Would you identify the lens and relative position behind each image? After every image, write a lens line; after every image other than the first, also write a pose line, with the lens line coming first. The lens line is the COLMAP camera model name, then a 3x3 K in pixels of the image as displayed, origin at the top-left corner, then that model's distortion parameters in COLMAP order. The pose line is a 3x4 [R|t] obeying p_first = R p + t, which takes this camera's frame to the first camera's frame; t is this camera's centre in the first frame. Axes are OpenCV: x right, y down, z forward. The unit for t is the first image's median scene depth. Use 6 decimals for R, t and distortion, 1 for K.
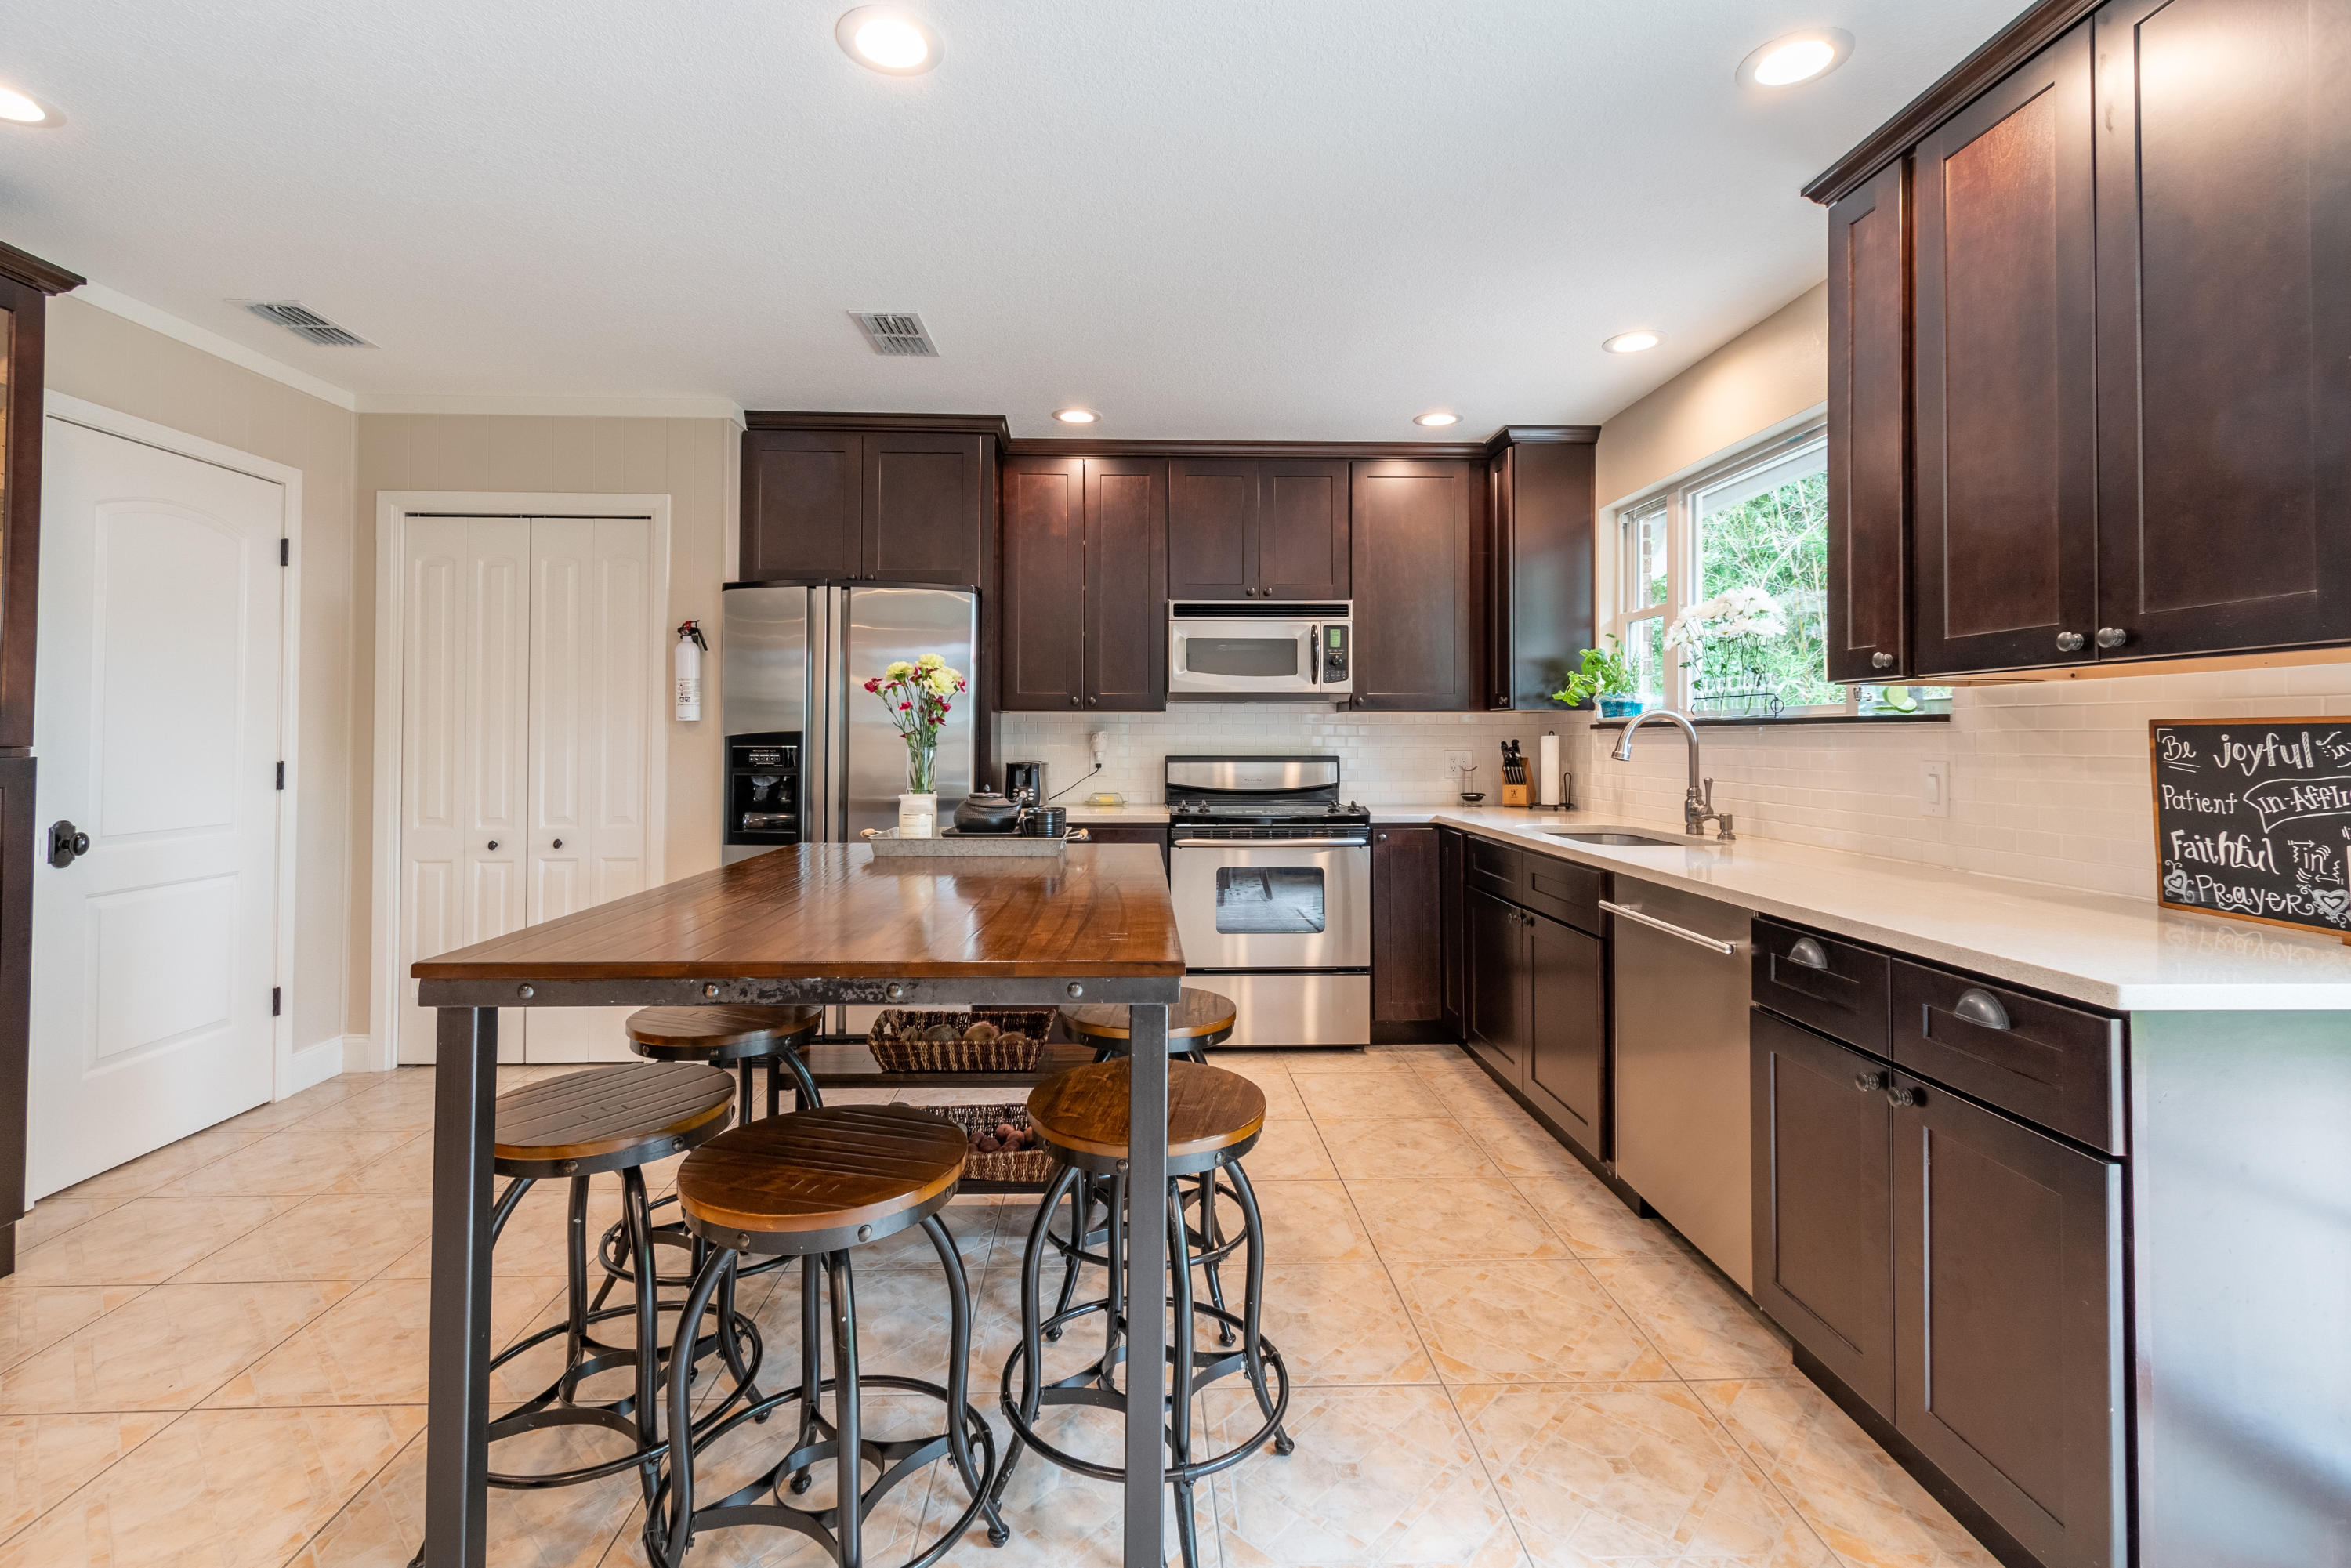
lens RADIAL K [[1055.7, 0, 1161.7], [0, 1055.7, 719.7], [0, 0, 1]] dist [-0.000927, -0.000423]
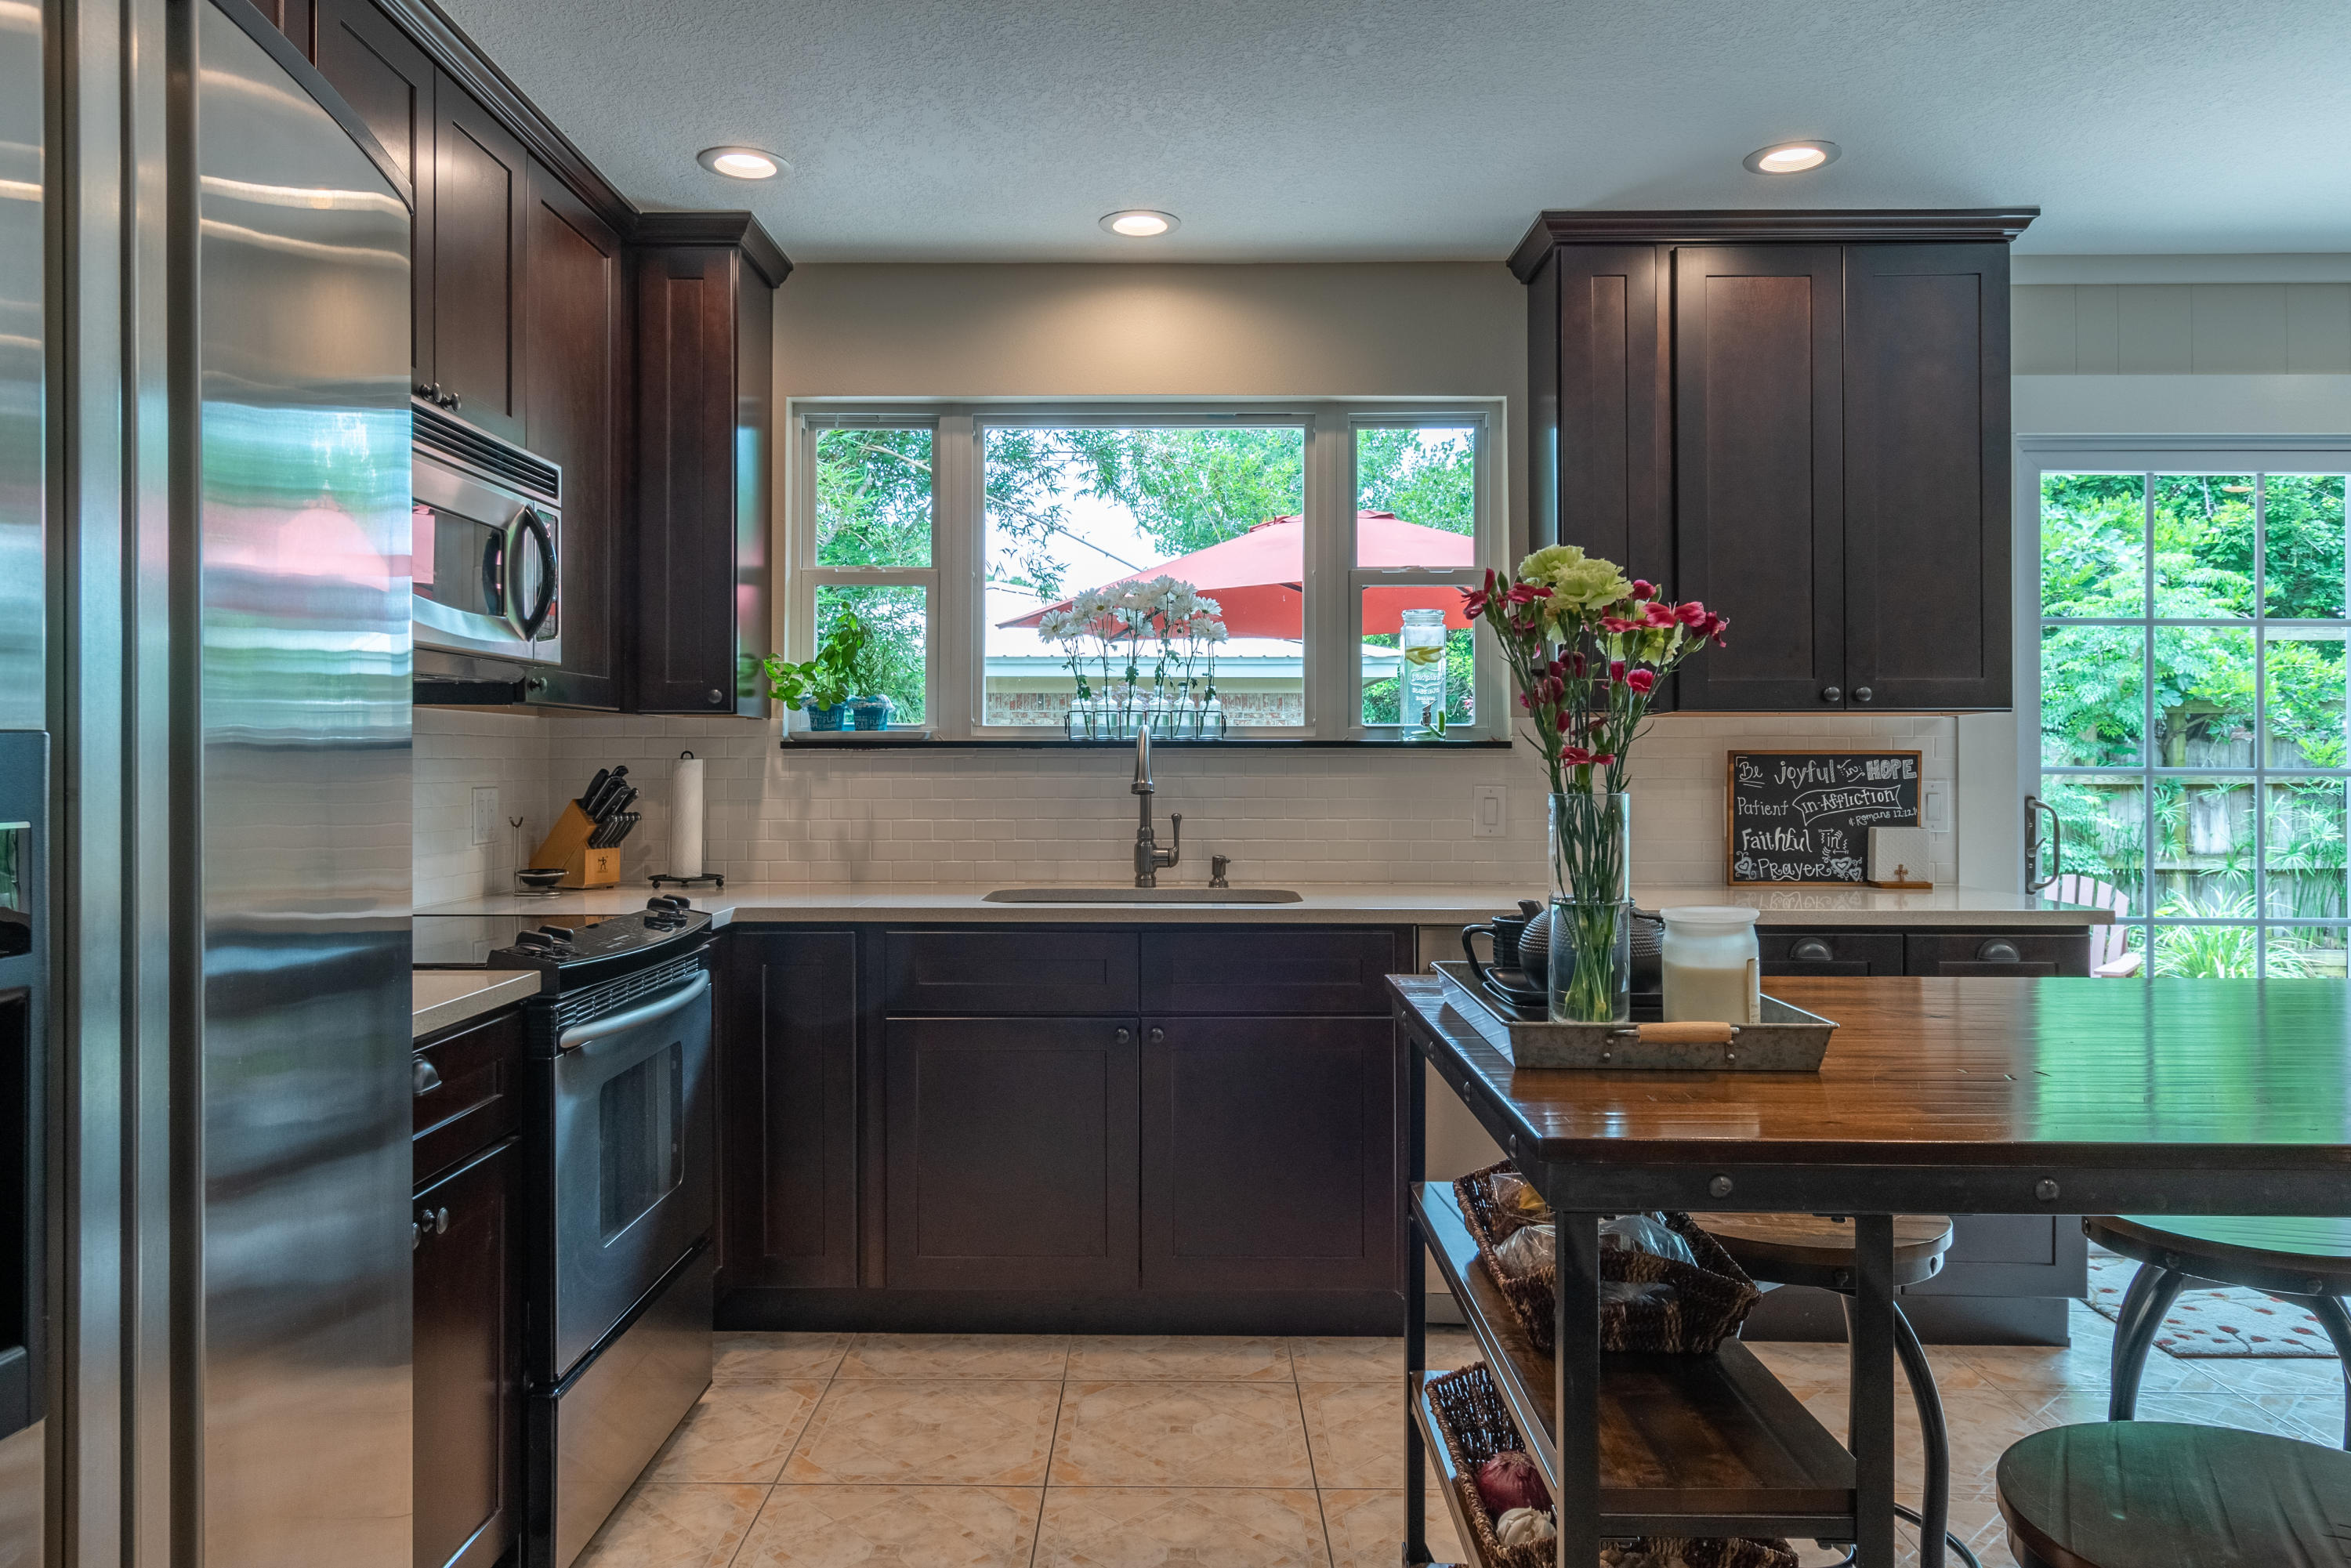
lens RADIAL K [[1585.9, 0, 1166.6], [0, 1585.9, 769.8], [0, 0, 1]] dist [0.004999, 0.001415]
pose [[0.047154, -0.006564, 0.998866, -0.530160], [-0.017876, 0.999813, 0.007414, 0.010631], [-0.998728, -0.018205, 0.047027, 0.746557]]
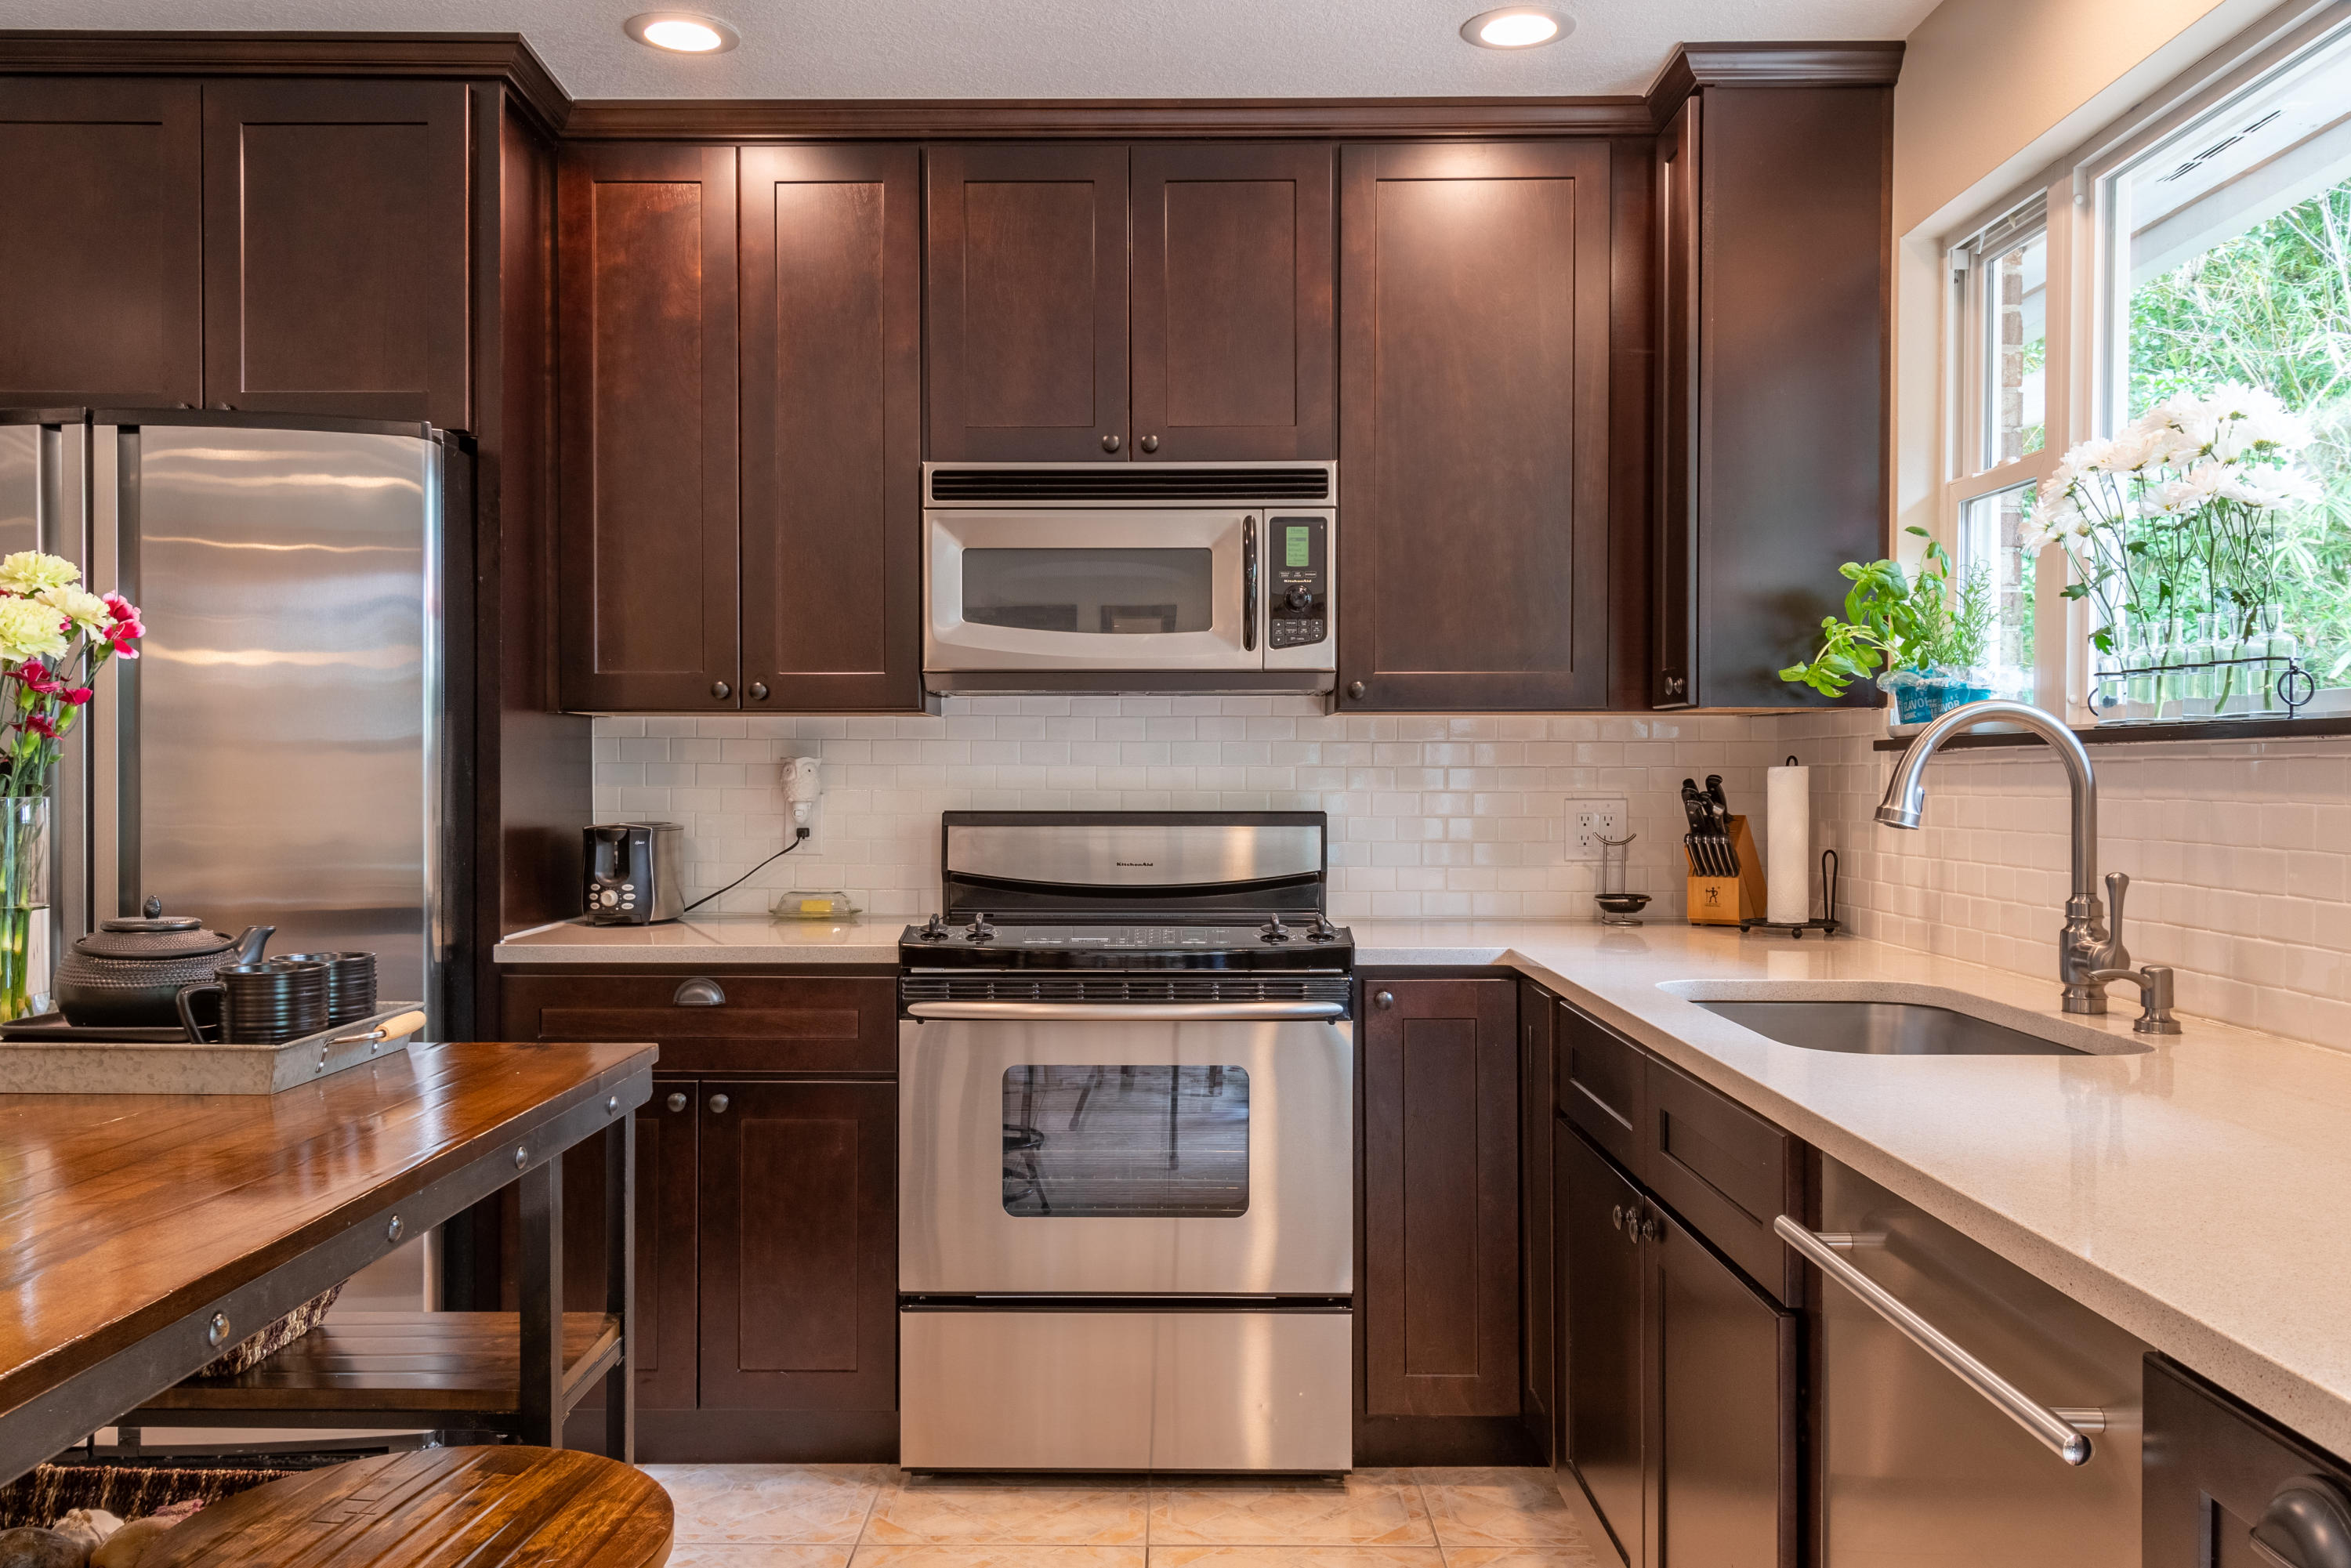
lens RADIAL K [[1859.5, 0, 1171.2], [0, 1859.5, 790.5], [0, 0, 1]] dist [0.008349, -0.005419]
pose [[0.999263, 0.000244, -0.038382, 0.150641], [0.000818, 0.999618, 0.027639, 0.003782], [0.038374, -0.027650, 0.998881, 0.230232]]
